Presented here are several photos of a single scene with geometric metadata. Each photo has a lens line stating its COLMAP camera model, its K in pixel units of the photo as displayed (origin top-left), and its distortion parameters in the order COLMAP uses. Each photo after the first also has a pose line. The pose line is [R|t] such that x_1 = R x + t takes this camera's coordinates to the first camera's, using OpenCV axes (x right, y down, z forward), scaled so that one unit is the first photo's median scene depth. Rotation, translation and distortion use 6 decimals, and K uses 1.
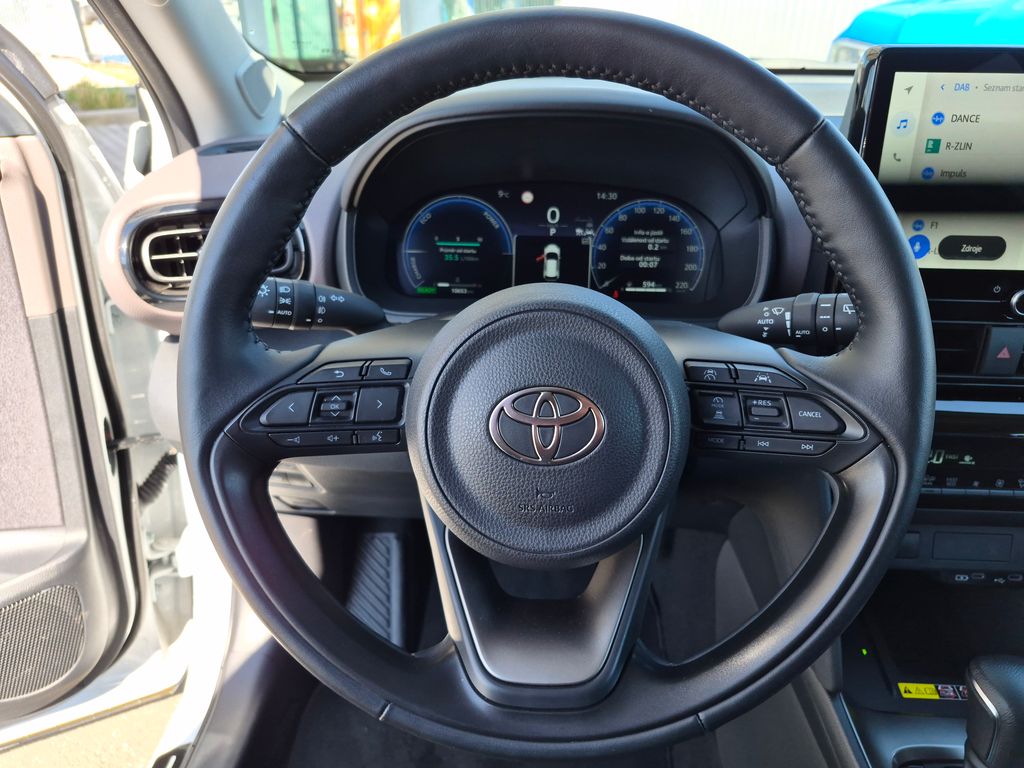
lens RADIAL K [[665.3, 0, 512.0], [0, 665.3, 384.0], [0, 0, 1]] dist [0.010026, -0.016035]
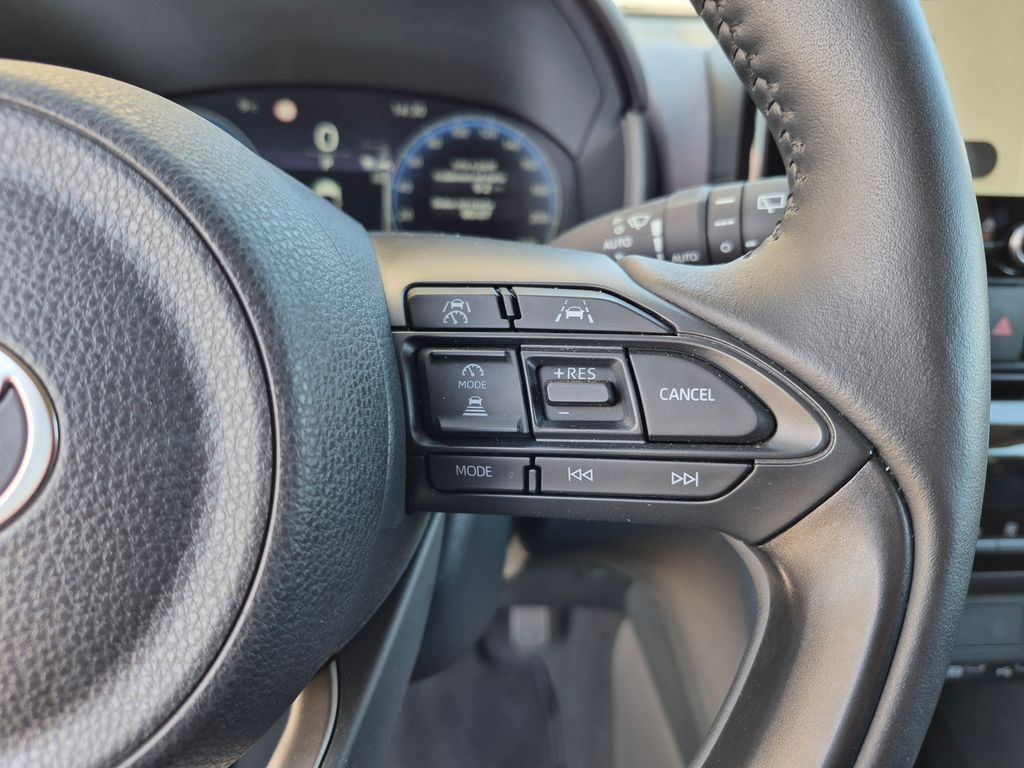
lens RADIAL K [[686.4, 0, 509.8], [0, 686.4, 371.8], [0, 0, 1]] dist [0.006554, -0.001522]
pose [[0.994732, -0.017859, 0.100942, 0.238169], [0.026395, 0.996127, -0.083867, 0.049639], [-0.099053, 0.086089, 0.991351, 0.478395]]
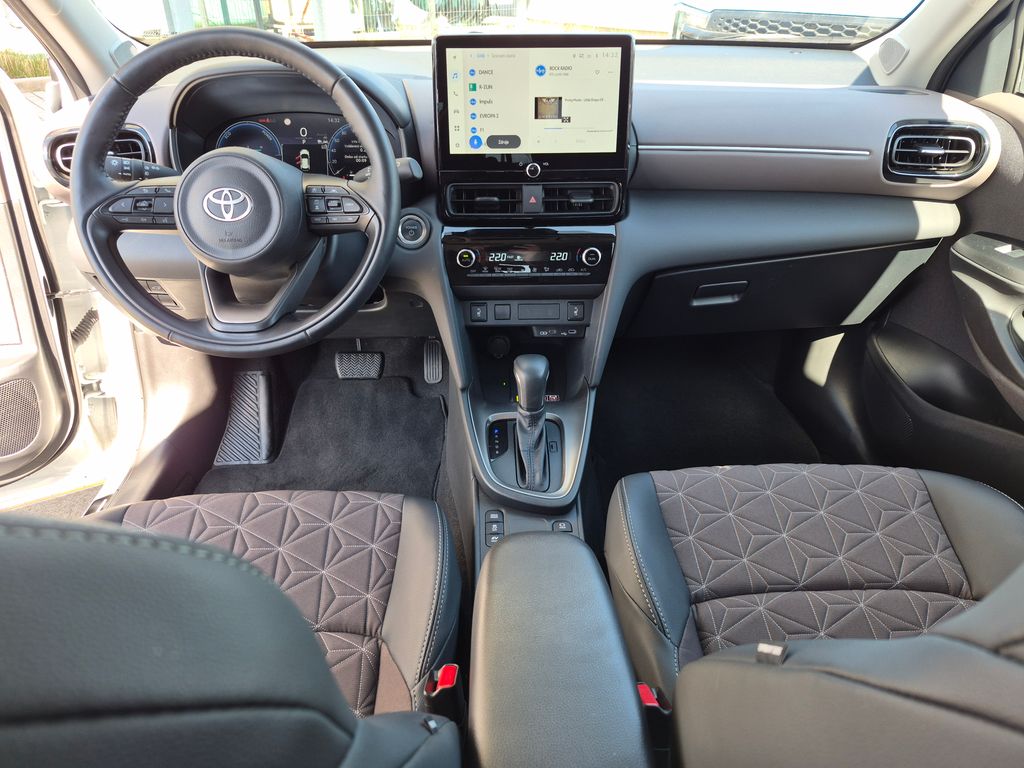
lens RADIAL K [[665.3, 0, 512.0], [0, 665.3, 384.0], [0, 0, 1]] dist [0.010026, -0.016035]
pose [[0.997813, -0.036370, 0.055196, 0.683048], [0.033052, 0.997658, 0.059881, 0.441064], [-0.057245, -0.057926, 0.996678, -1.112111]]
